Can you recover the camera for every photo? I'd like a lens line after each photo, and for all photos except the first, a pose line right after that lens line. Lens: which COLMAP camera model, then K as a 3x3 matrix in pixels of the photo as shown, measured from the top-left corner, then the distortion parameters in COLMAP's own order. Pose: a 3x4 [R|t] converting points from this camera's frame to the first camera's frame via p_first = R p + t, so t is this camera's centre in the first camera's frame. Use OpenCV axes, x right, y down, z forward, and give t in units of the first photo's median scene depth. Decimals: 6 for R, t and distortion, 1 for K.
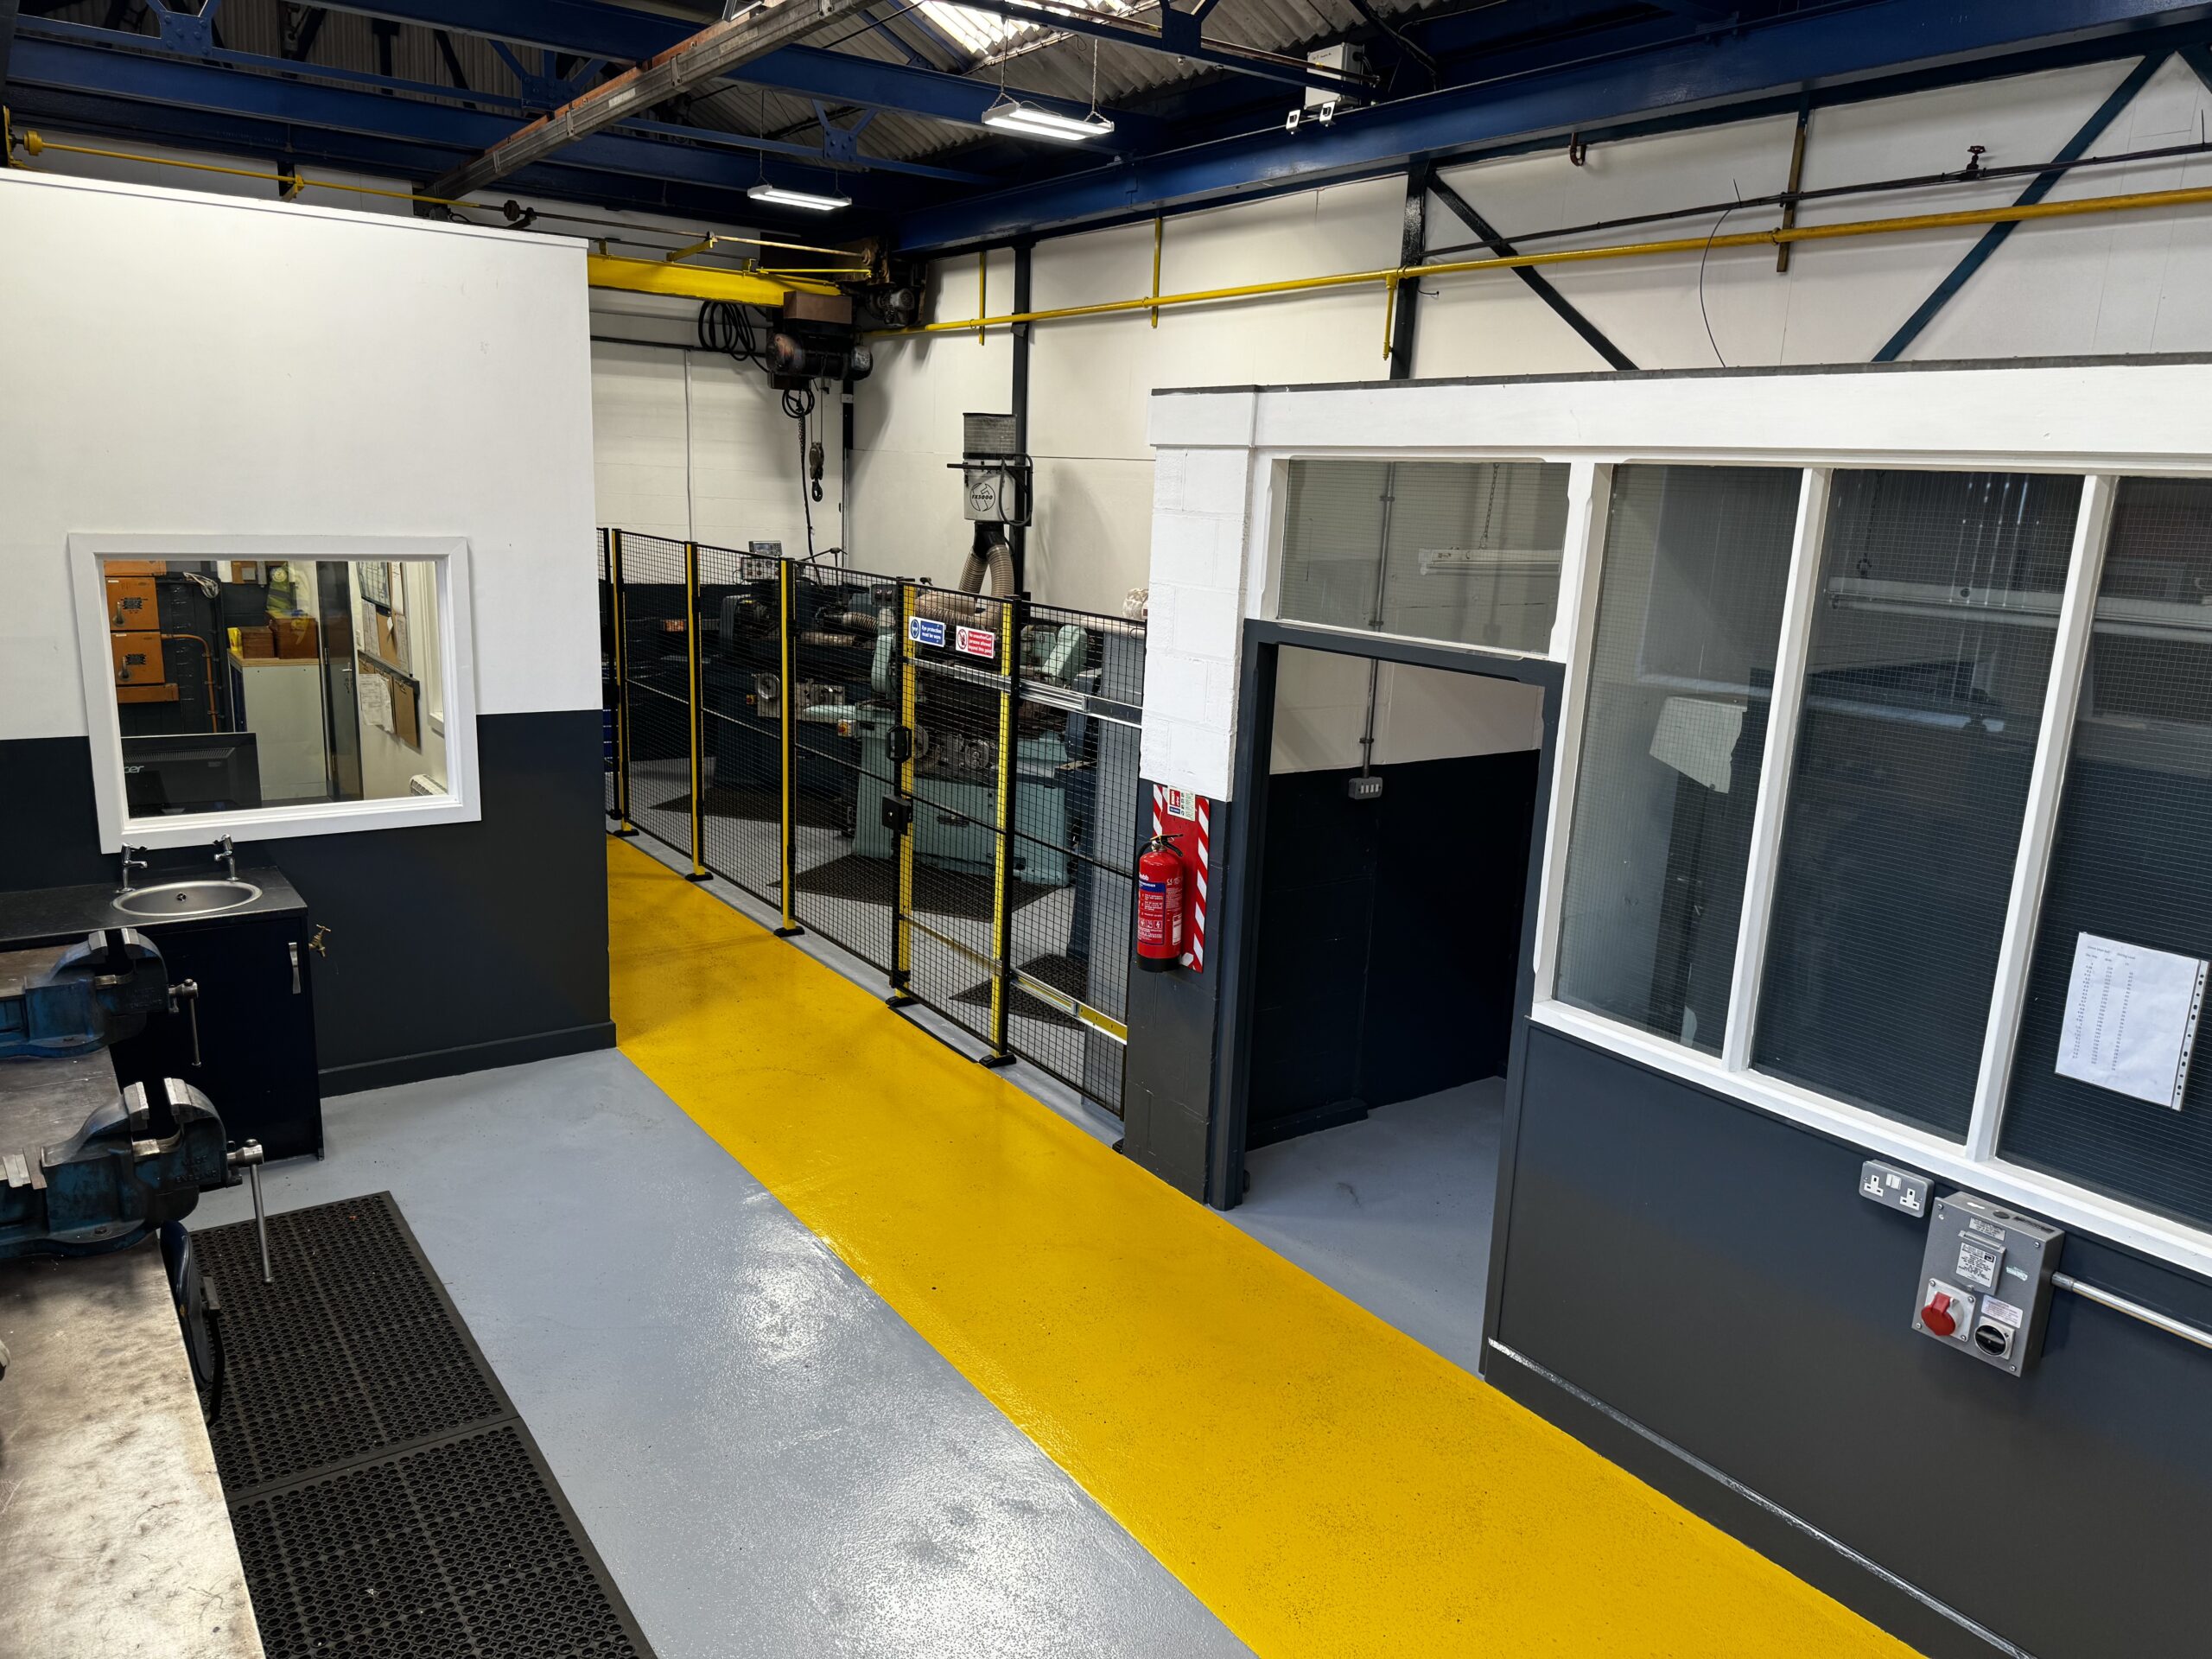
lens RADIAL K [[1580.1, 0, 1110.0], [0, 1580.1, 844.4], [0, 0, 1]] dist [0.192912, -0.369234]
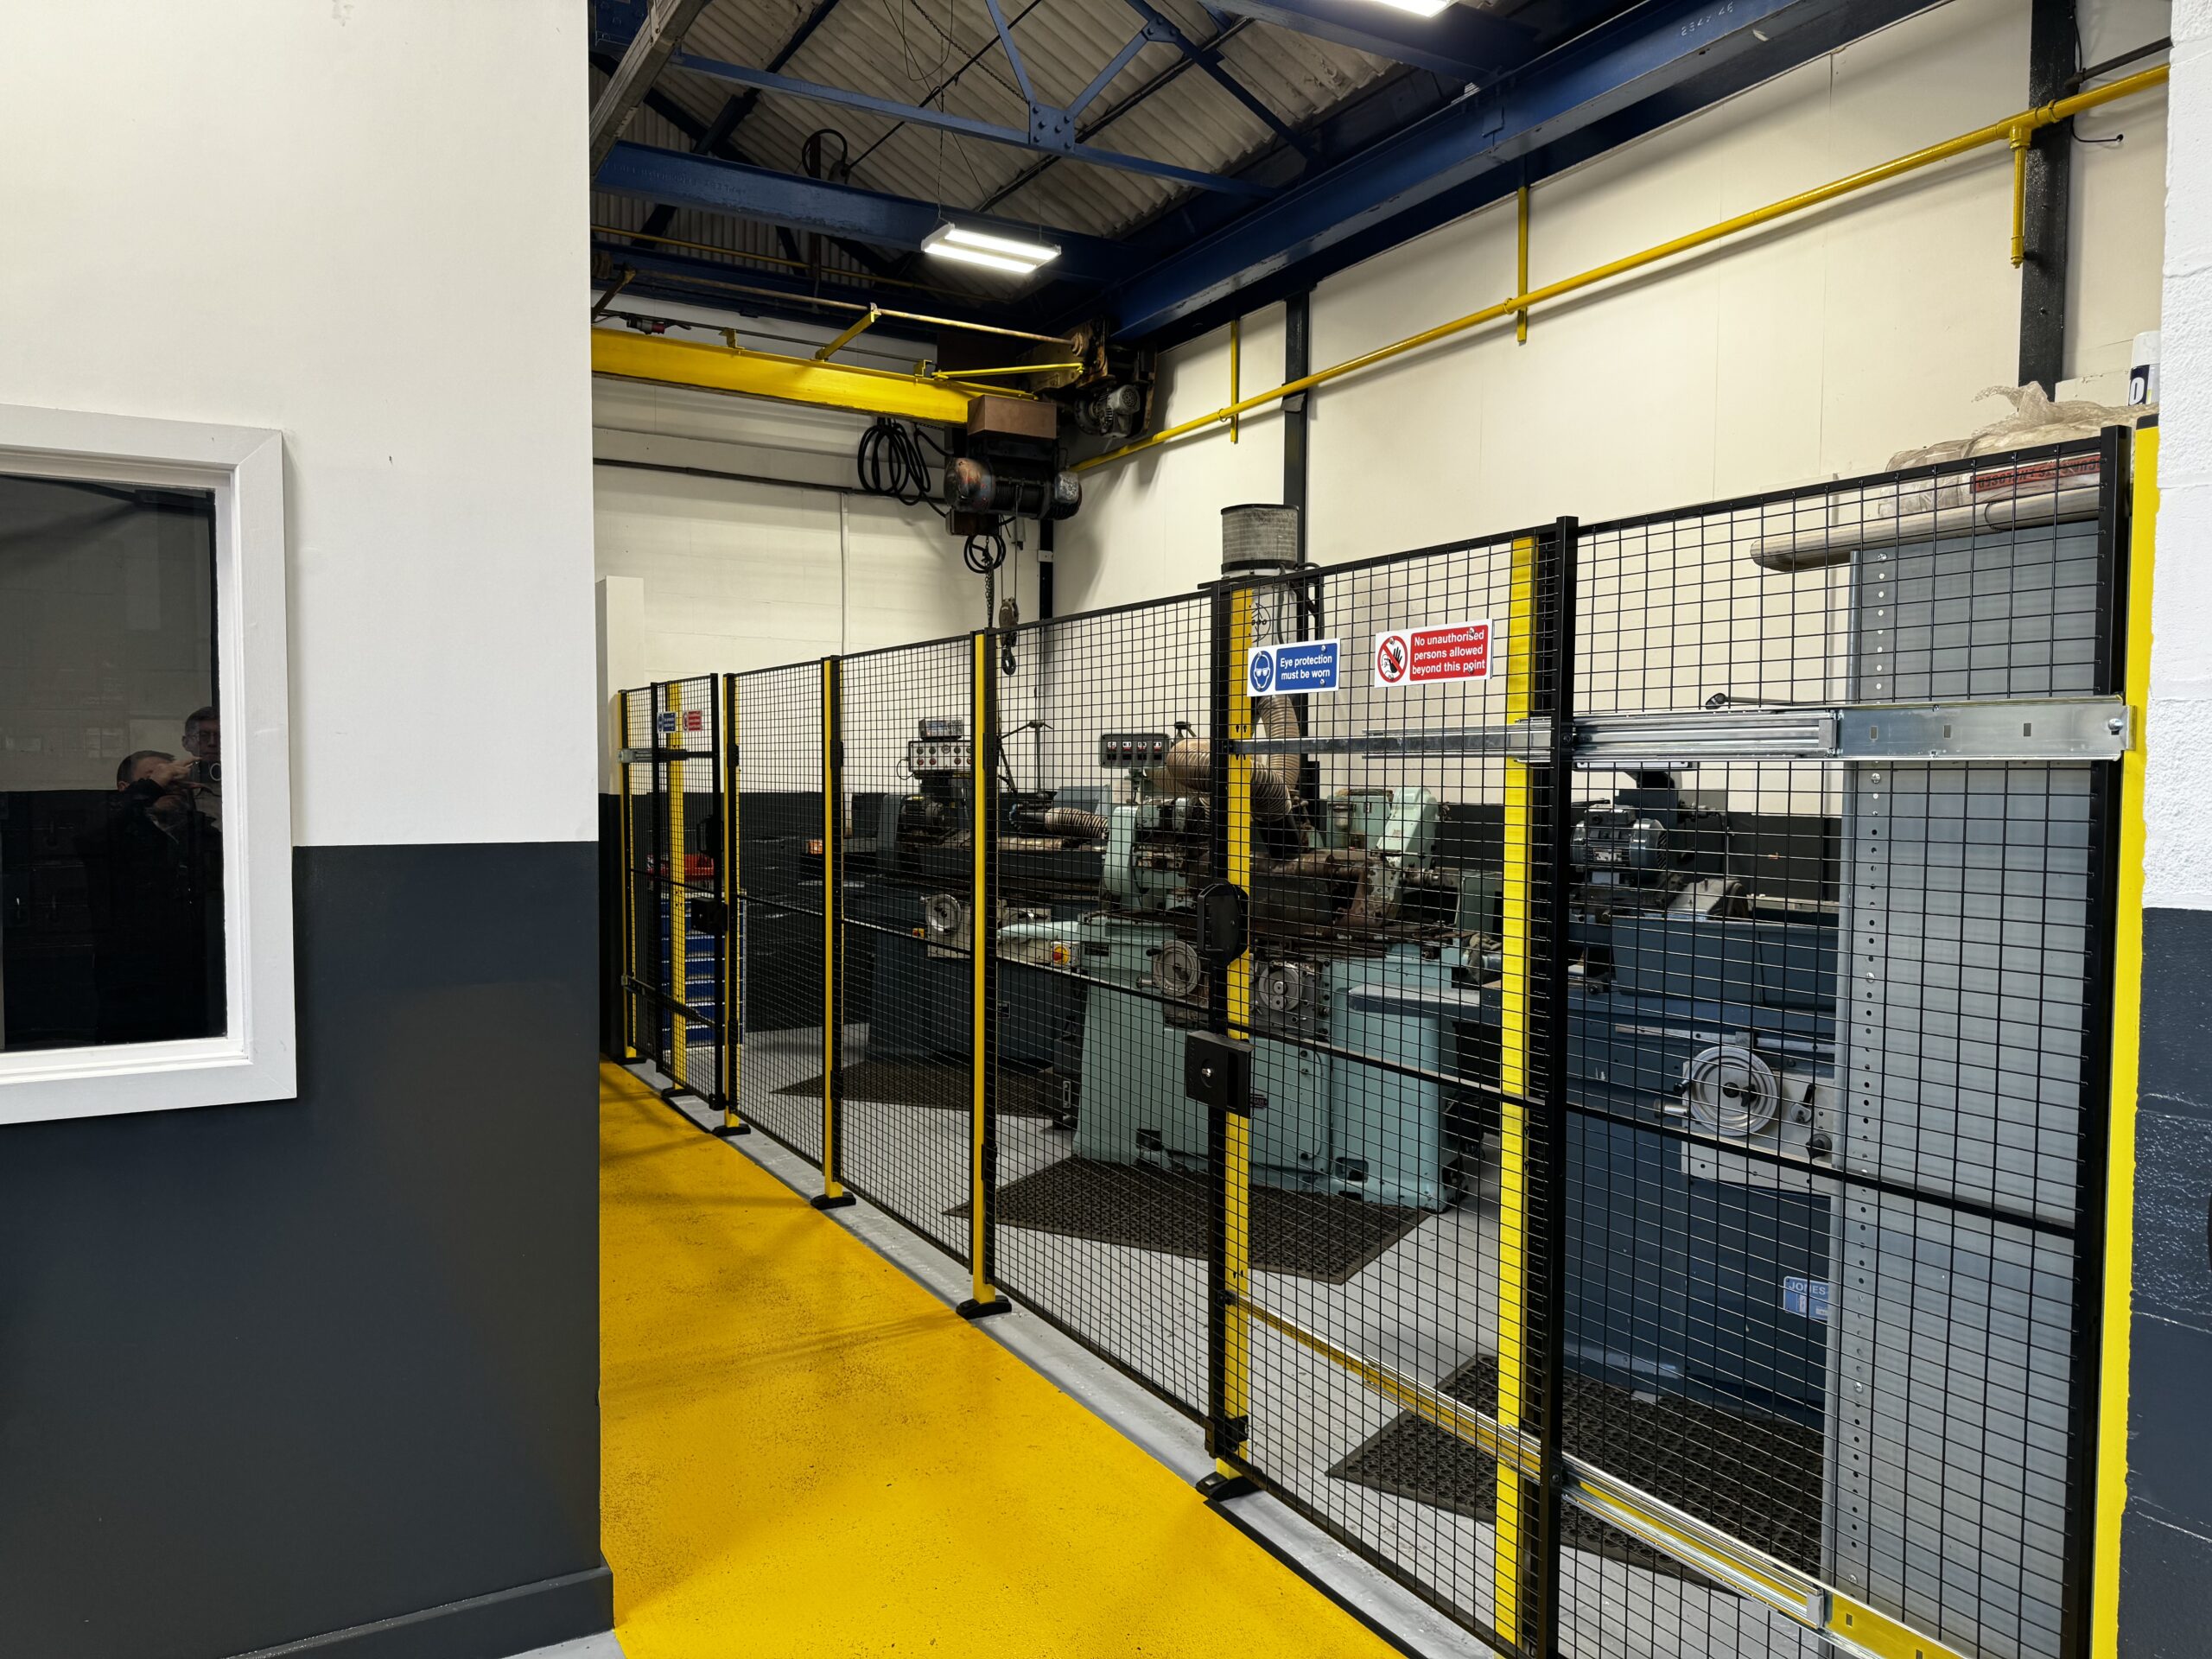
lens RADIAL K [[1580.1, 0, 1110.0], [0, 1580.1, 844.4], [0, 0, 1]] dist [0.192912, -0.369234]
pose [[0.994674, -0.034676, -0.097066, -0.076981], [0.016397, 0.982953, -0.183125, 0.000332], [0.101761, 0.180558, 0.978286, 0.338968]]
